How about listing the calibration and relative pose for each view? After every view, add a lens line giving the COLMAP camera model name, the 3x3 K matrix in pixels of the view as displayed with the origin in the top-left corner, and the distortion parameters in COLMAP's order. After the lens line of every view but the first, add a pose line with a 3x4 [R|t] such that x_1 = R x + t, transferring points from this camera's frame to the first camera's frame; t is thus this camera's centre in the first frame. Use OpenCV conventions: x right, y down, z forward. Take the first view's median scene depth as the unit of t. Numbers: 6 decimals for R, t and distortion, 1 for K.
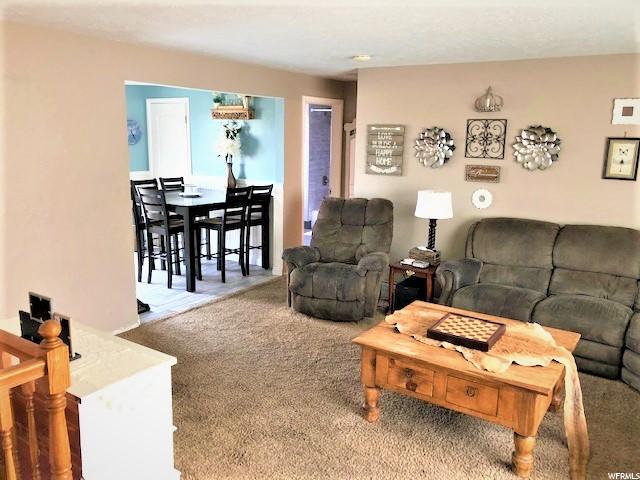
lens RADIAL K [[524.7, 0, 315.6], [0, 524.7, 245.1], [0, 0, 1]] dist [0.019609, -0.006132]
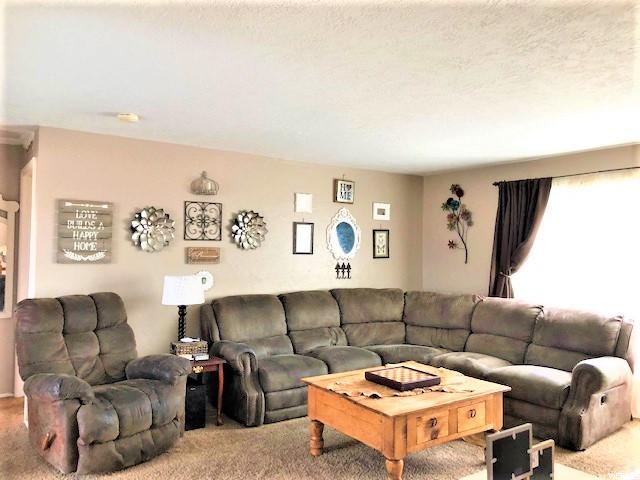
lens RADIAL K [[524.7, 0, 320.8], [0, 524.7, 235.9], [0, 0, 1]] dist [0.019609, -0.006132]
pose [[0.354014, 0.010734, 0.935179, -0.525197], [0.188359, 0.978626, -0.082536, -0.047746], [-0.916076, 0.205368, 0.344425, 0.443401]]
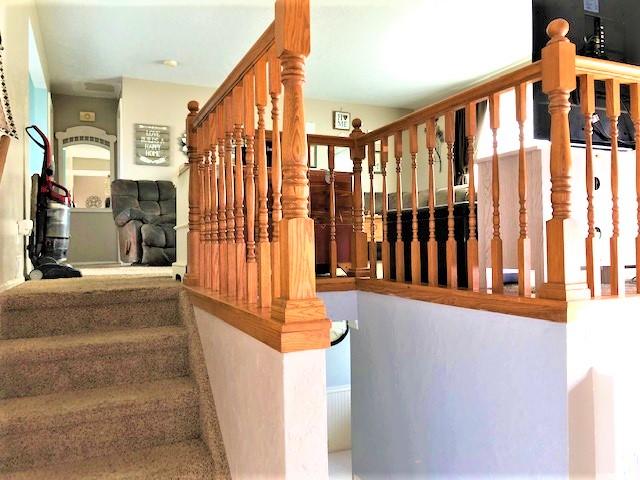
lens RADIAL K [[524.7, 0, 322.6], [0, 524.7, 236.6], [0, 0, 1]] dist [0.019609, -0.006132]
pose [[0.524265, -0.017051, 0.851384, -0.768690], [0.200484, 0.974167, -0.103944, 0.253682], [-0.827618, 0.225183, 0.514141, 0.102735]]
